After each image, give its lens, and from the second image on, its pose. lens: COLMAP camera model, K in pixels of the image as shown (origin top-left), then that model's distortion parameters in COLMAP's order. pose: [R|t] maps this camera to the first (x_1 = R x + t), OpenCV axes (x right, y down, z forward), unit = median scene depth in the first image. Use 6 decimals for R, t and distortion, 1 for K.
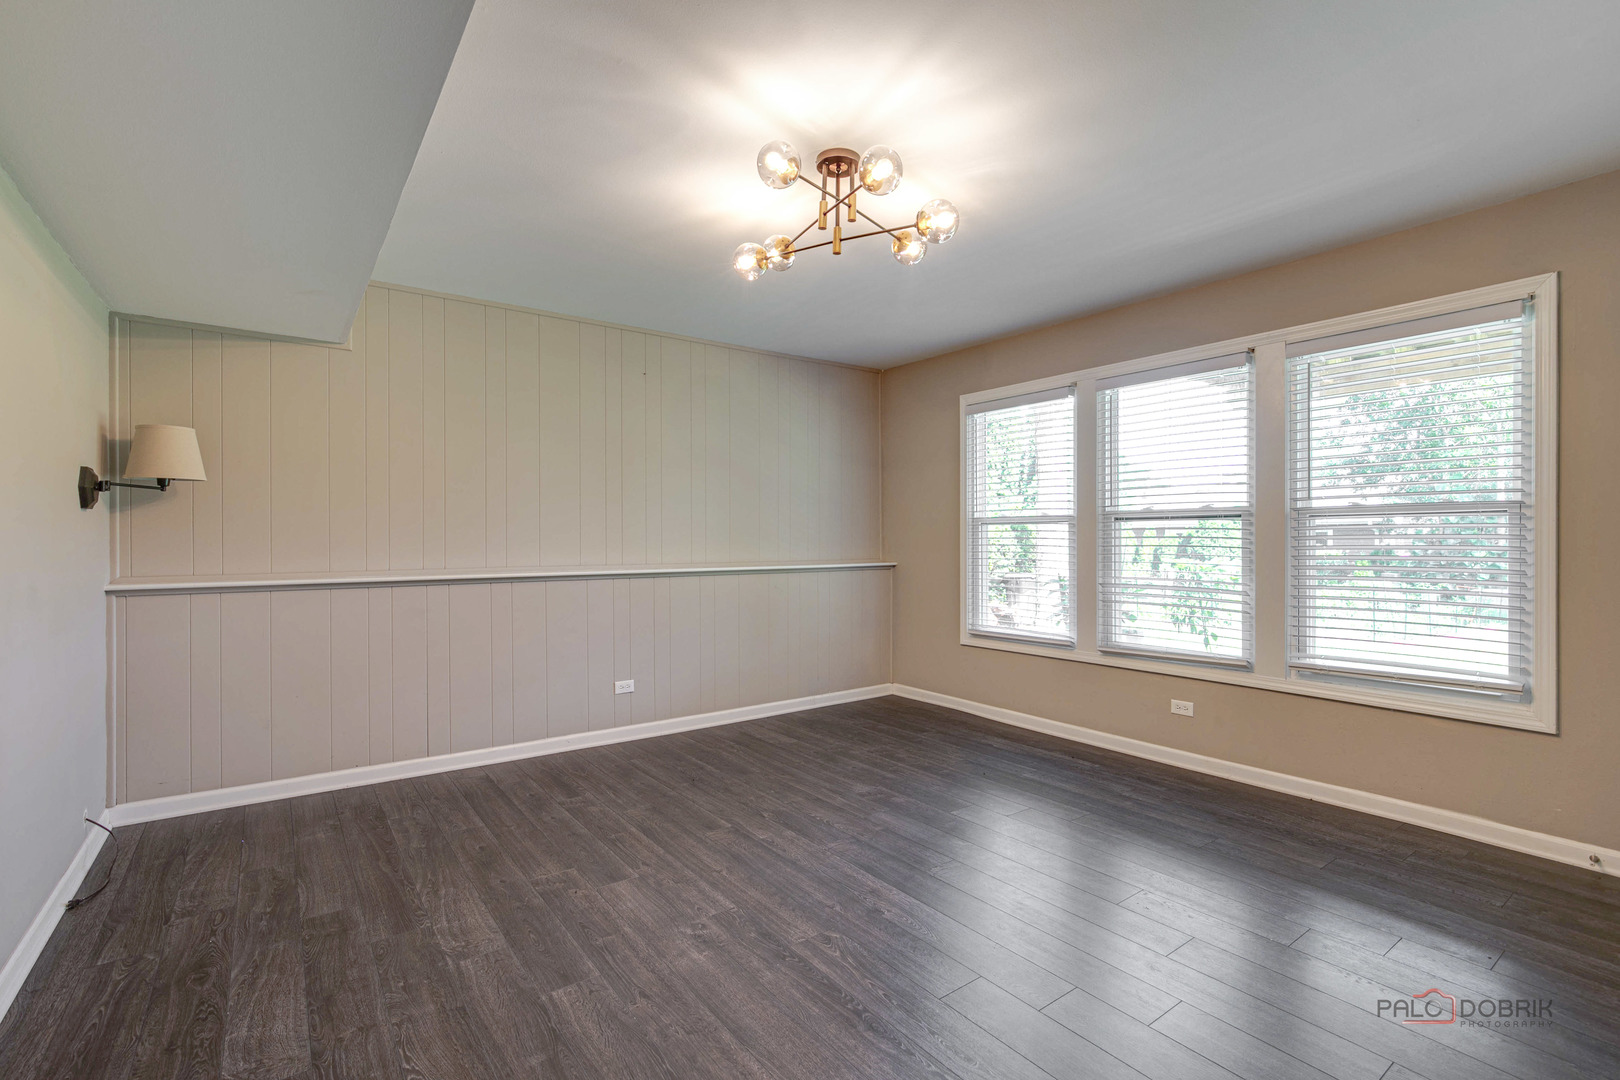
lens RADIAL K [[740.7, 0, 810.3], [0, 740.7, 546.7], [0, 0, 1]] dist [-0.019116, 0.009065]
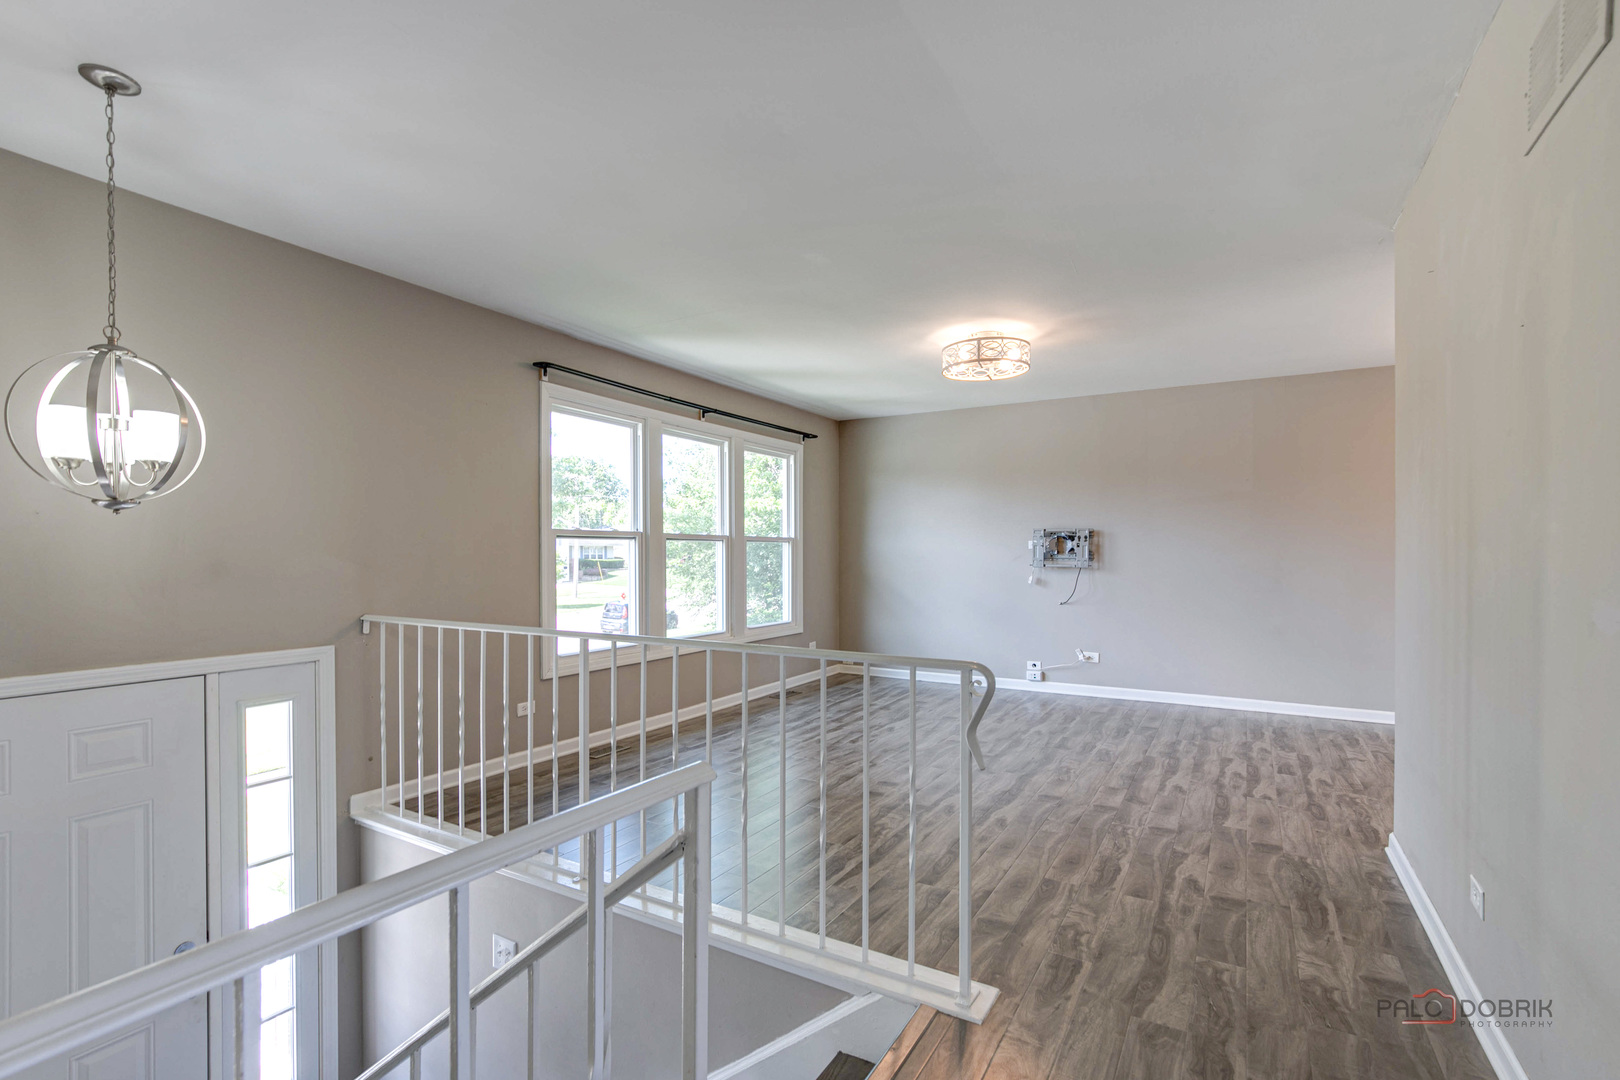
lens RADIAL K [[734.9, 0, 815.3], [0, 734.9, 558.2], [0, 0, 1]] dist [-0.001090, -0.000228]
pose [[-0.398523, -0.003337, 0.917152, -0.951437], [0.008306, 0.999939, 0.007247, -0.014456], [-0.917121, 0.010506, -0.398471, 1.474125]]
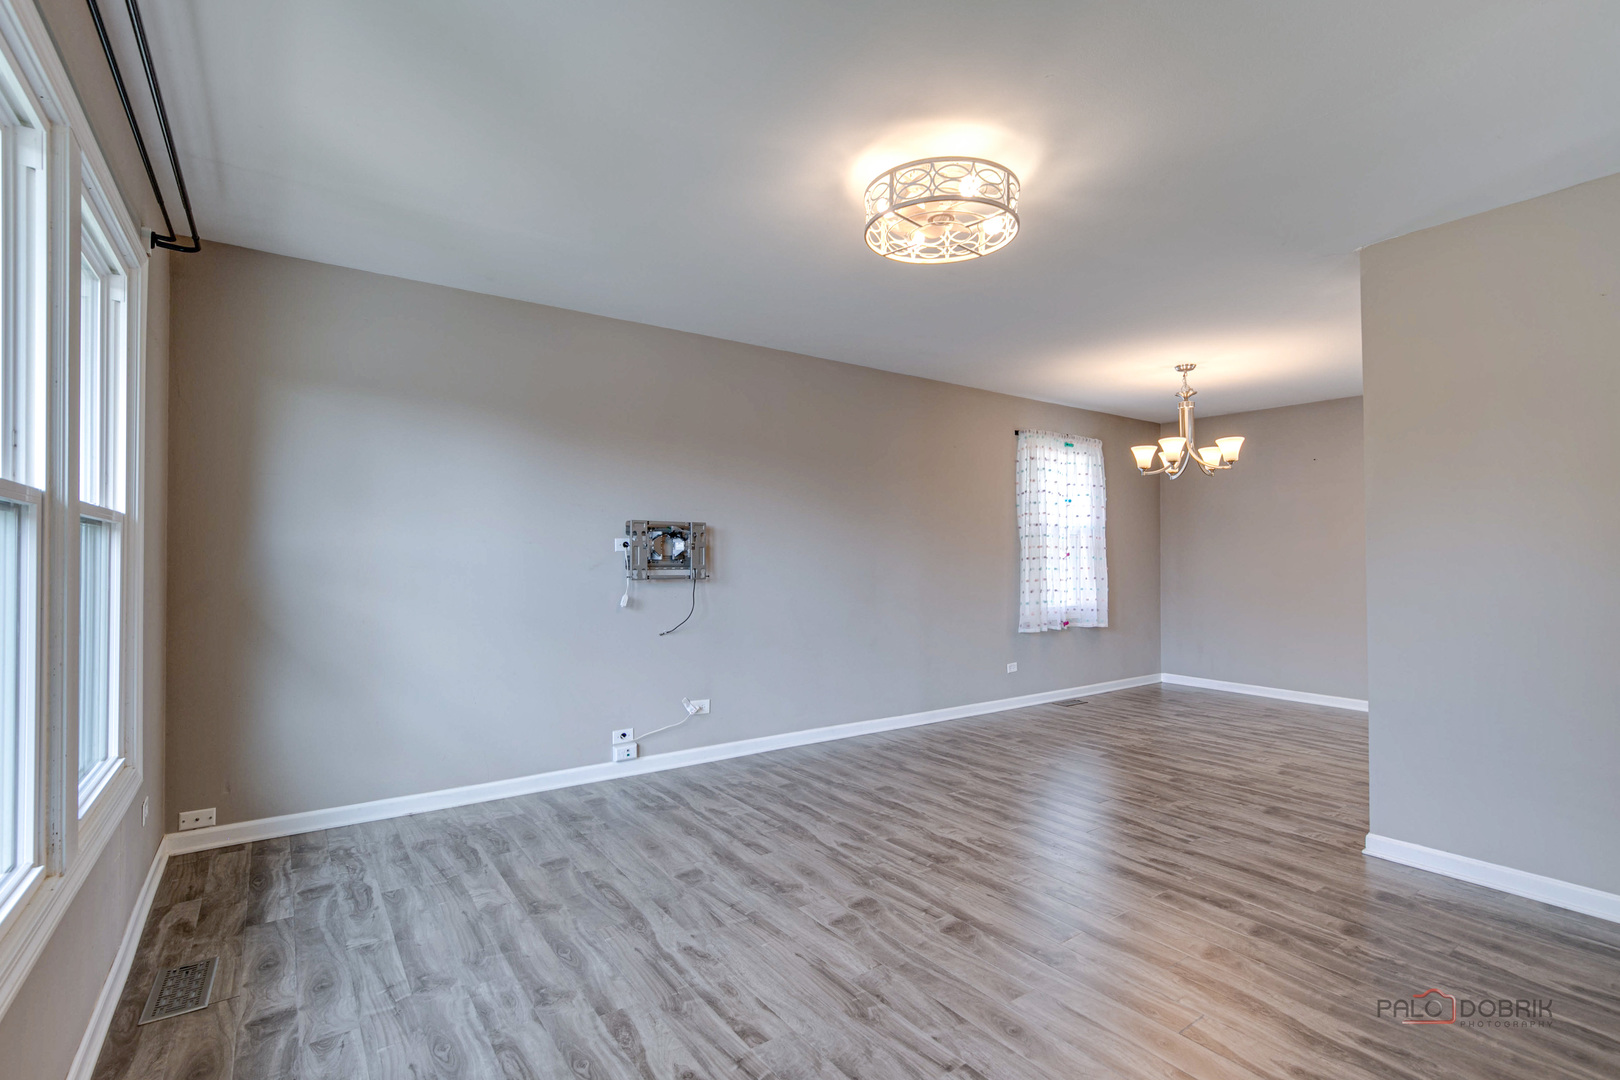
lens RADIAL K [[749.2, 0, 805.6], [0, 749.2, 549.0], [0, 0, 1]] dist [-0.000918, 0.000461]
pose [[-0.999811, 0.002469, 0.019304, 0.159716], [0.002390, 0.999989, -0.004084, -0.018364], [-0.019314, -0.004038, -0.999805, 1.424848]]
